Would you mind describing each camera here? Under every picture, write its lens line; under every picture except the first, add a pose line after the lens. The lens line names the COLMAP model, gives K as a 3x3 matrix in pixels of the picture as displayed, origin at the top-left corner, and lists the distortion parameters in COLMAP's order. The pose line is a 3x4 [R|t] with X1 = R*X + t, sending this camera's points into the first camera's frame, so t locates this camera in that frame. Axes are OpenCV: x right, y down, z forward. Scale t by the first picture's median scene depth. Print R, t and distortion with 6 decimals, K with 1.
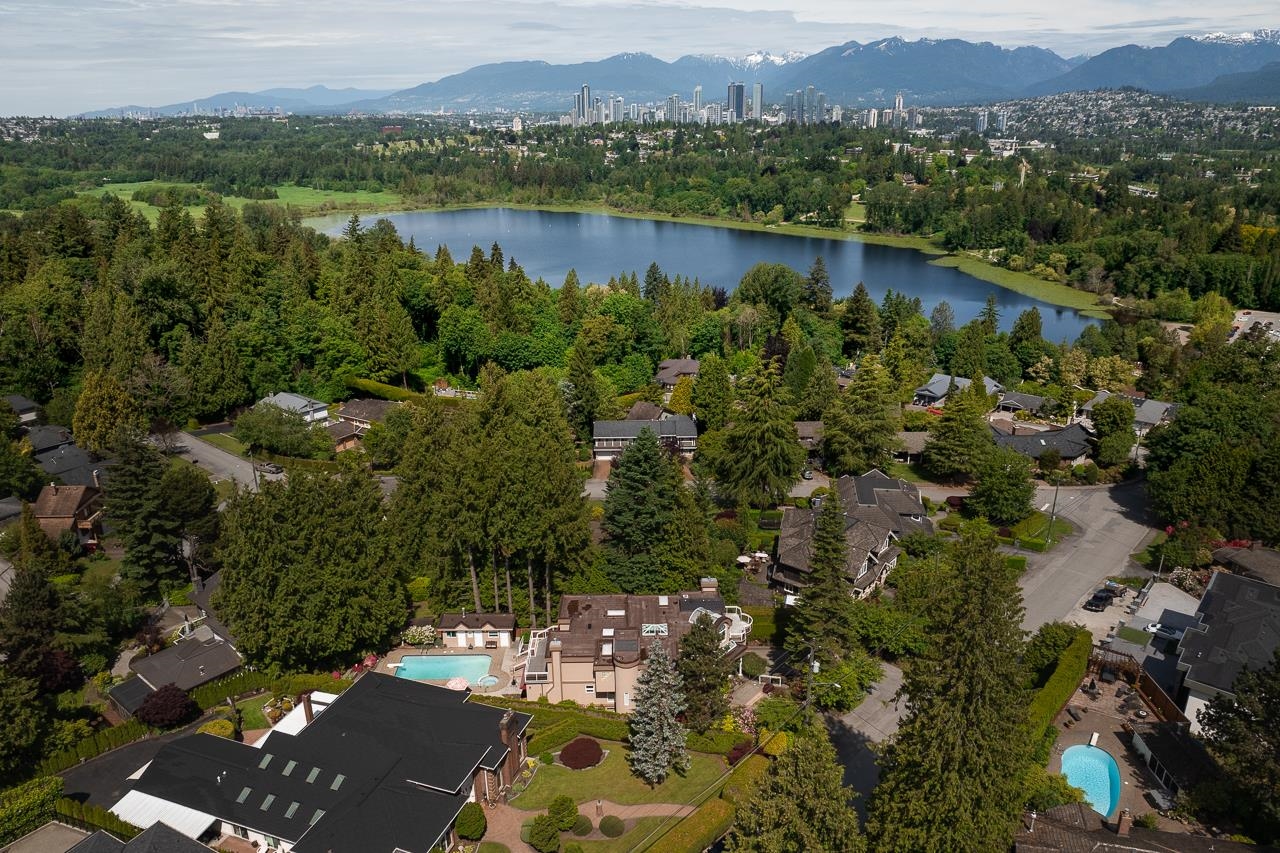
lens RADIAL K [[910.0, 0, 630.0], [0, 910.0, 420.3], [0, 0, 1]] dist [-0.024352, -0.003054]
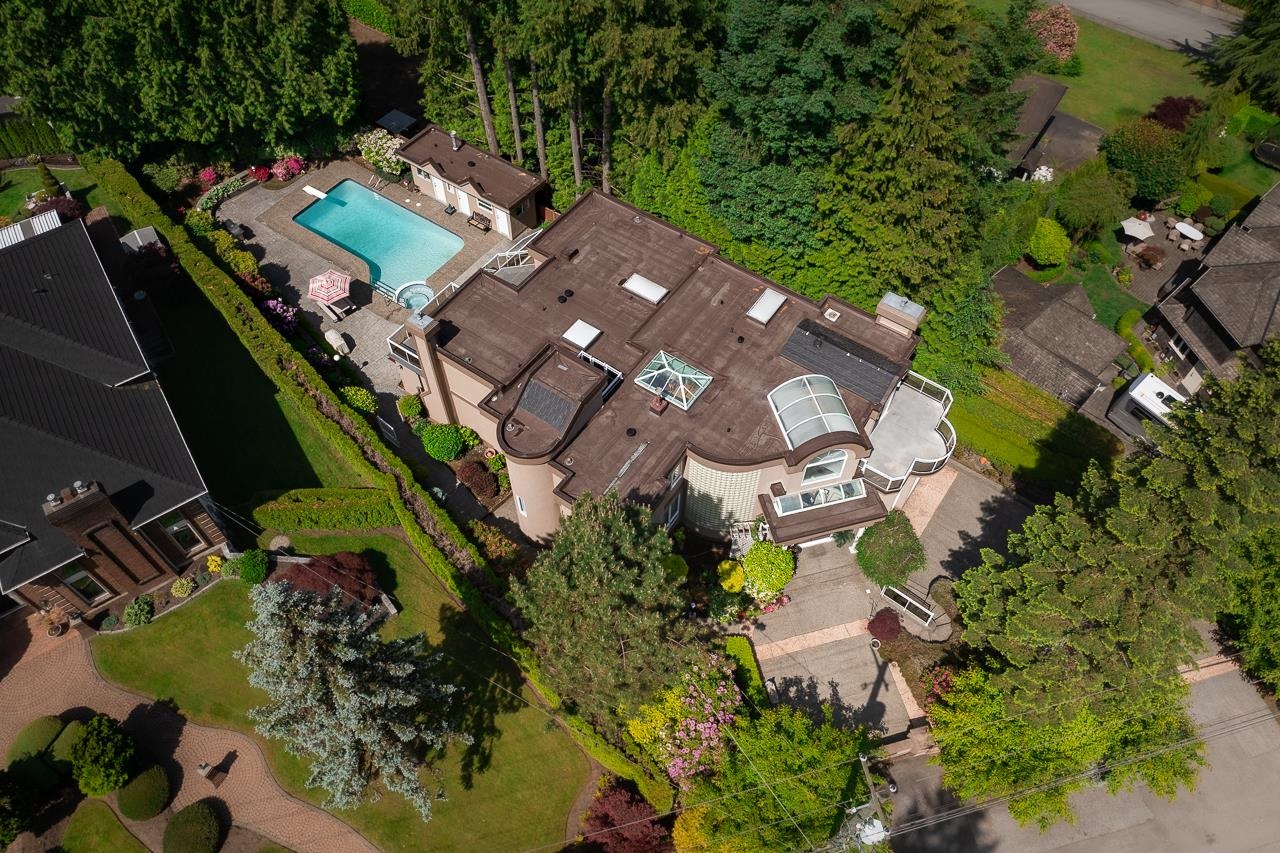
lens RADIAL K [[910.0, 0, 630.0], [0, 910.0, 420.3], [0, 0, 1]] dist [-0.024352, -0.003054]
pose [[0.821414, 0.470432, -0.322448, 0.134090], [-0.198608, 0.765920, 0.611491, 0.003001], [0.534635, -0.438246, 0.722569, 0.624181]]
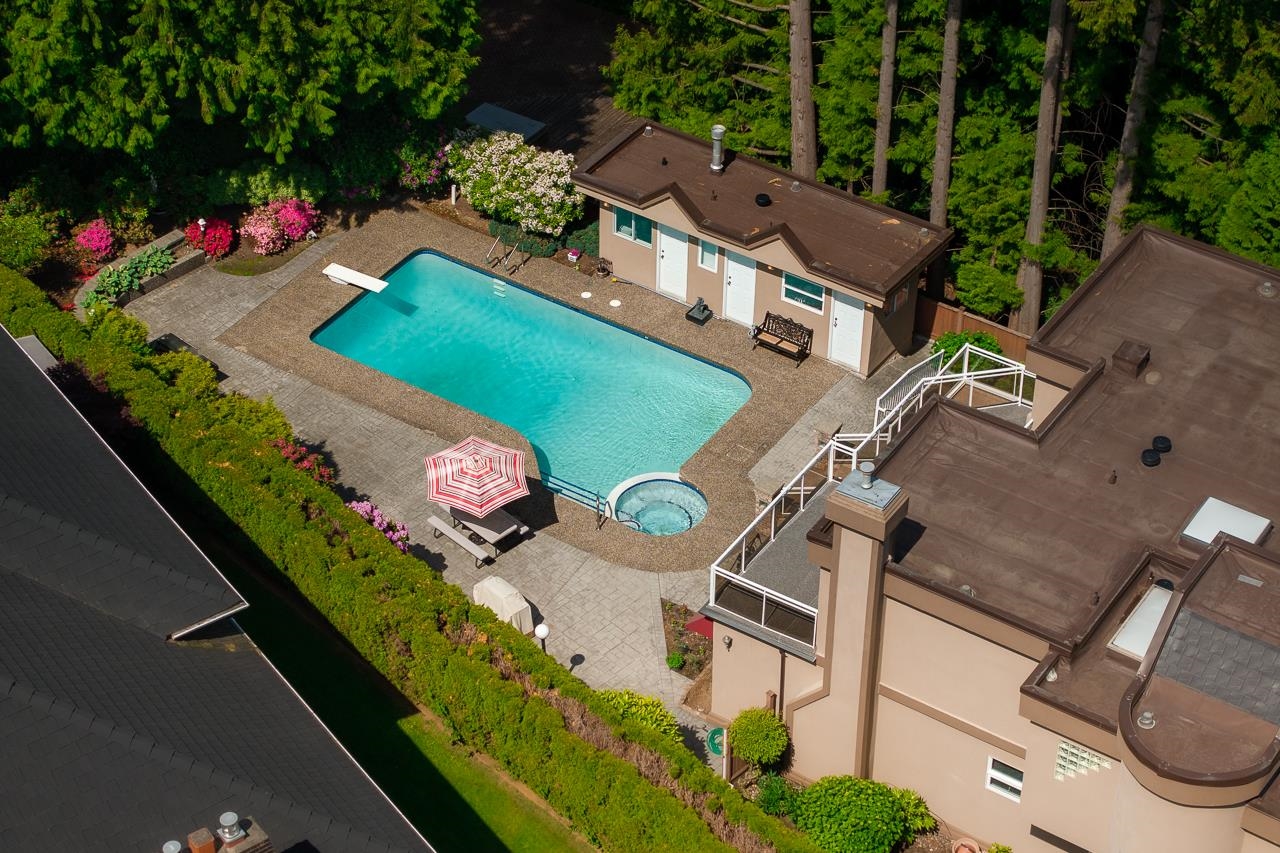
lens RADIAL K [[2592.8, 0, 640.0], [0, 2592.8, 426.5], [0, 0, 1]] dist [-0.055378, 0.129267]
pose [[0.839196, 0.357796, -0.409551, 0.069469], [-0.196680, 0.901792, 0.384822, 0.043914], [0.507018, -0.242391, 0.827152, 0.486171]]
